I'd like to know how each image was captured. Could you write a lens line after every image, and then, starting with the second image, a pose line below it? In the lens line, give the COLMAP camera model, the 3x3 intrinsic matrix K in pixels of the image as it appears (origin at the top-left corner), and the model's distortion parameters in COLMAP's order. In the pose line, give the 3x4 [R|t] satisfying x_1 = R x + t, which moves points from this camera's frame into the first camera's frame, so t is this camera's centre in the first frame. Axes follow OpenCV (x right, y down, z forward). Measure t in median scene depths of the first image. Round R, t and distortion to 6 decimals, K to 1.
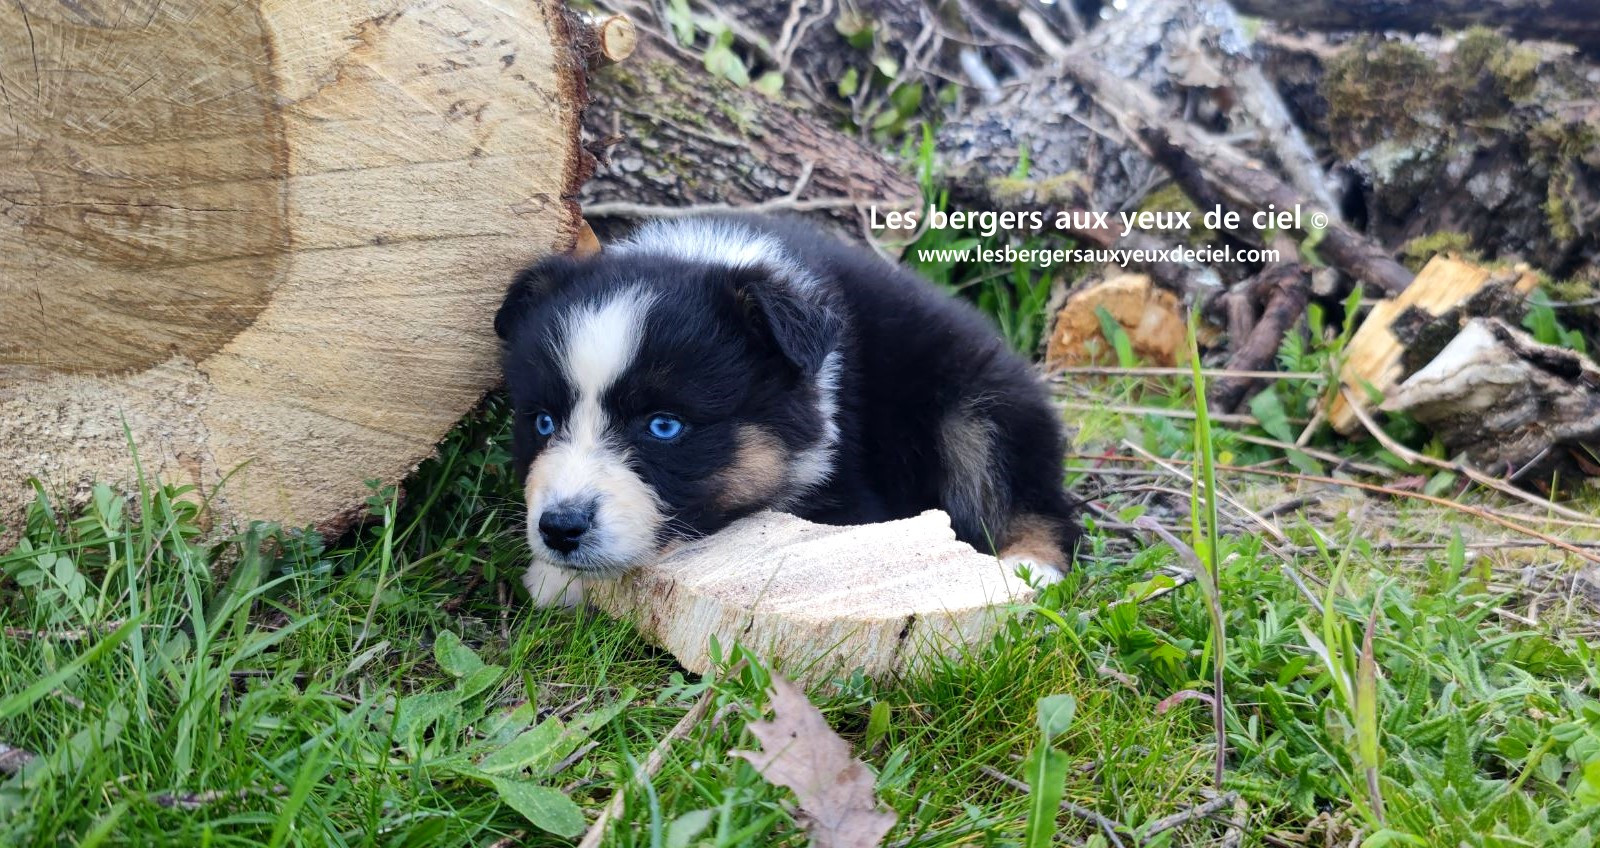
lens RADIAL K [[1431.3, 0, 758.4], [0, 1431.3, 423.4], [0, 0, 1]] dist [0.017926, -0.014198]
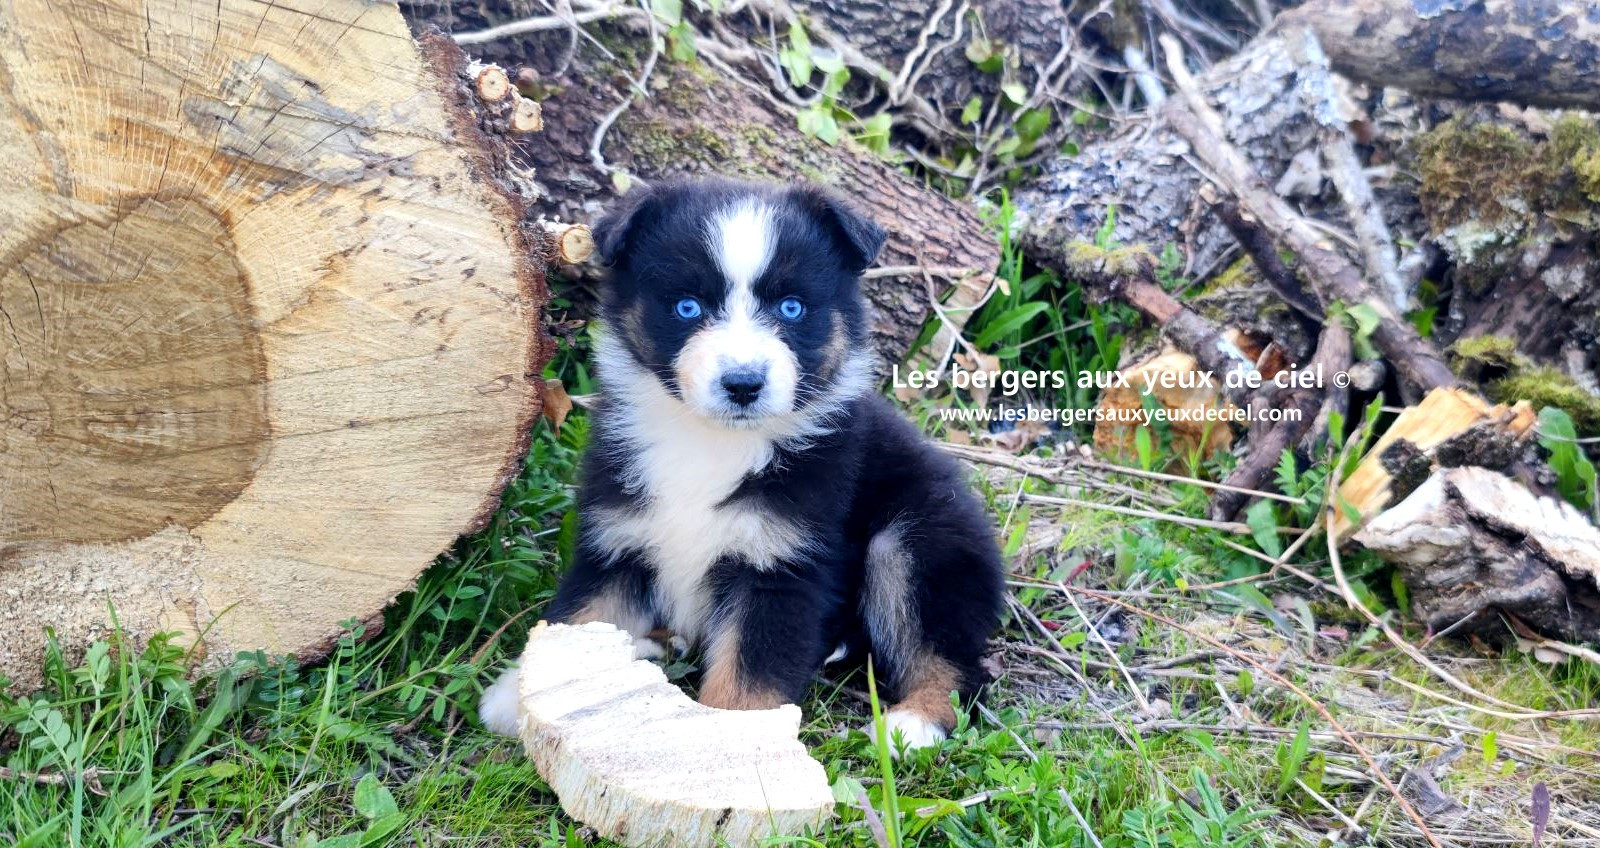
lens RADIAL K [[1431.3, 0, 858.9], [0, 1431.3, 415.6], [0, 0, 1]] dist [0.017926, -0.014198]
pose [[0.992605, 0.069664, -0.099410, 0.252813], [-0.061997, 0.995005, 0.078244, -0.239471], [0.104364, -0.071503, 0.991965, -0.121903]]
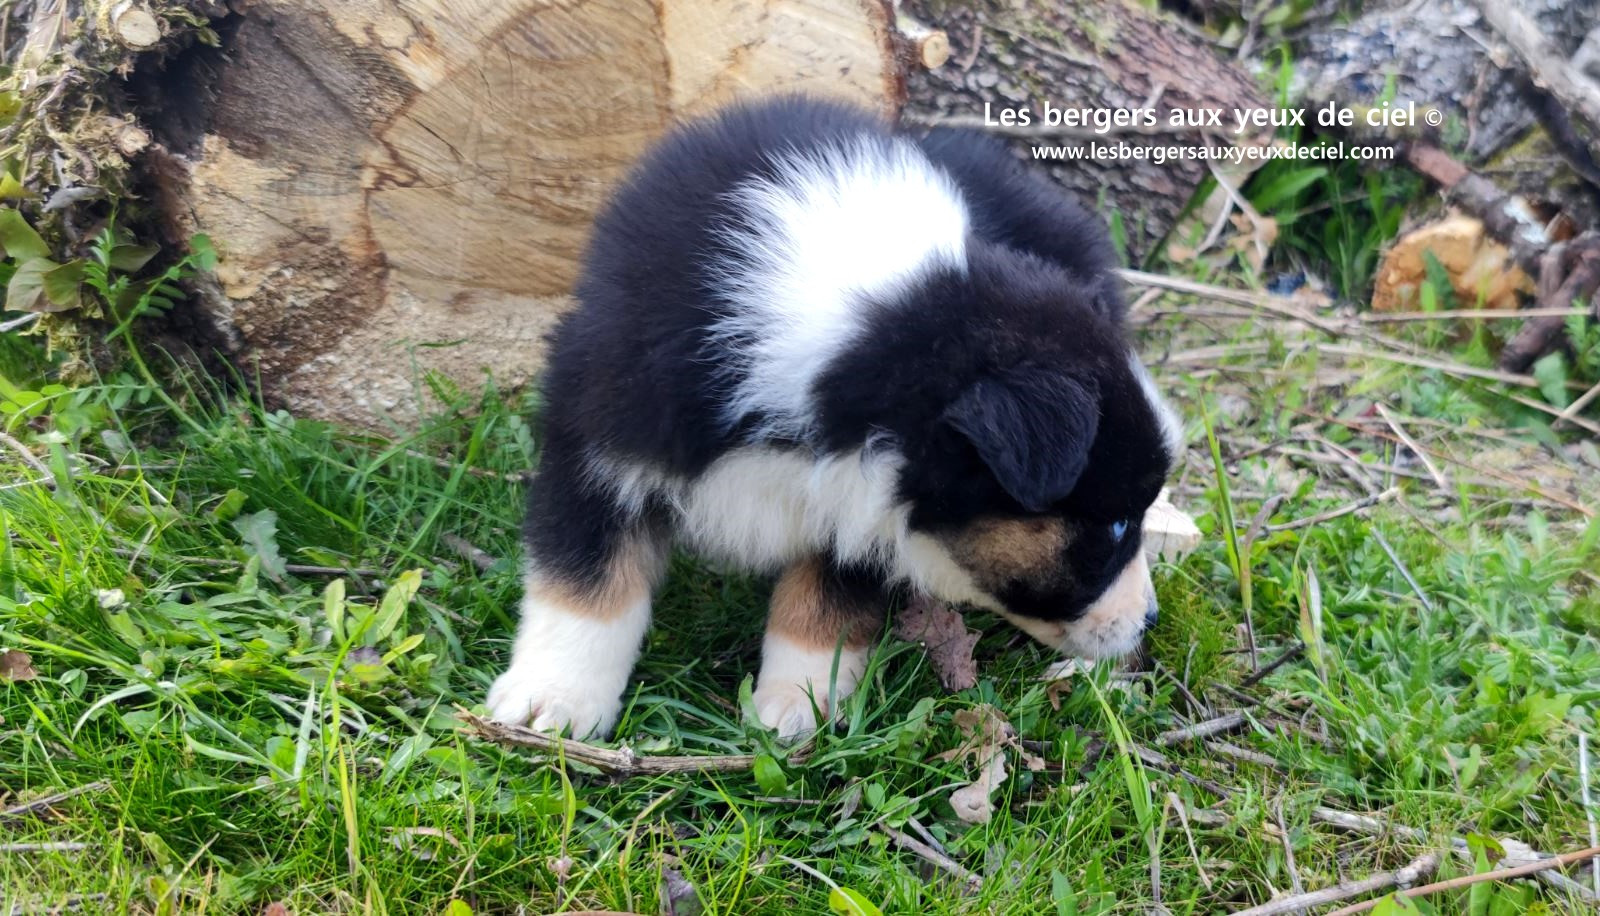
lens RADIAL K [[1712.3, 0, 919.4], [0, 1712.3, 424.4], [0, 0, 1]] dist [0.017535, 0.000000]
pose [[0.982317, 0.102740, -0.156520, 0.159136], [-0.086882, 0.990669, 0.105004, -0.102061], [0.165847, -0.089548, 0.982077, -0.511593]]
